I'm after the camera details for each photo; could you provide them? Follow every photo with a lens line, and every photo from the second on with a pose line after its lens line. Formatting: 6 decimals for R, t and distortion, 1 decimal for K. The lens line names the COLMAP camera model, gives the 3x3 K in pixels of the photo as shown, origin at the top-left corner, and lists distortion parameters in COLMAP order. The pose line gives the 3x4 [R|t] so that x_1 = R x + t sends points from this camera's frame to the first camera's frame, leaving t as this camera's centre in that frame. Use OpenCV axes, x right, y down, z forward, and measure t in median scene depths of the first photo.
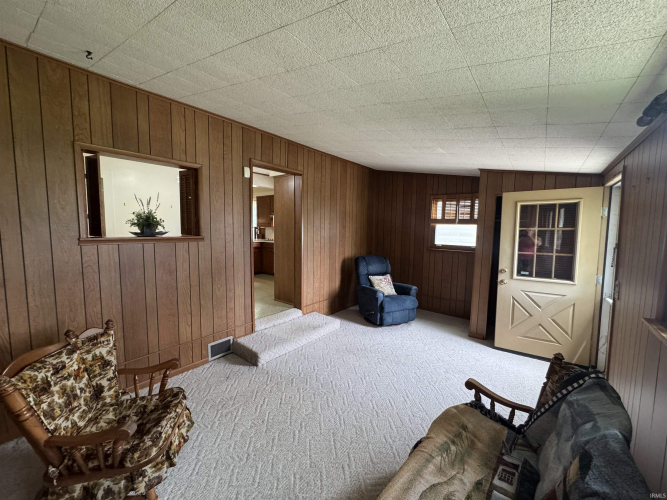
lens RADIAL K [[270.3, 0, 332.8], [0, 270.3, 249.5], [0, 0, 1]] dist [-0.002926, 0.000178]
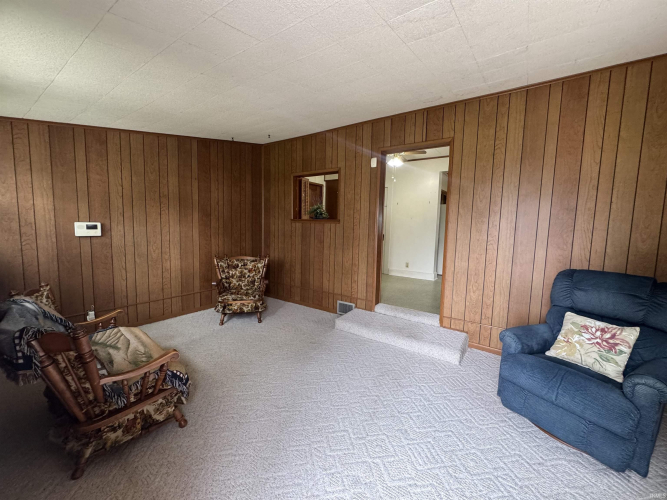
lens RADIAL K [[270.3, 0, 331.8], [0, 270.3, 250.1], [0, 0, 1]] dist [-0.002926, 0.000178]
pose [[0.057338, 0.075692, -0.995481, 0.867832], [-0.112431, 0.991268, 0.068896, 0.013598], [0.992004, 0.107973, 0.065347, 0.869843]]
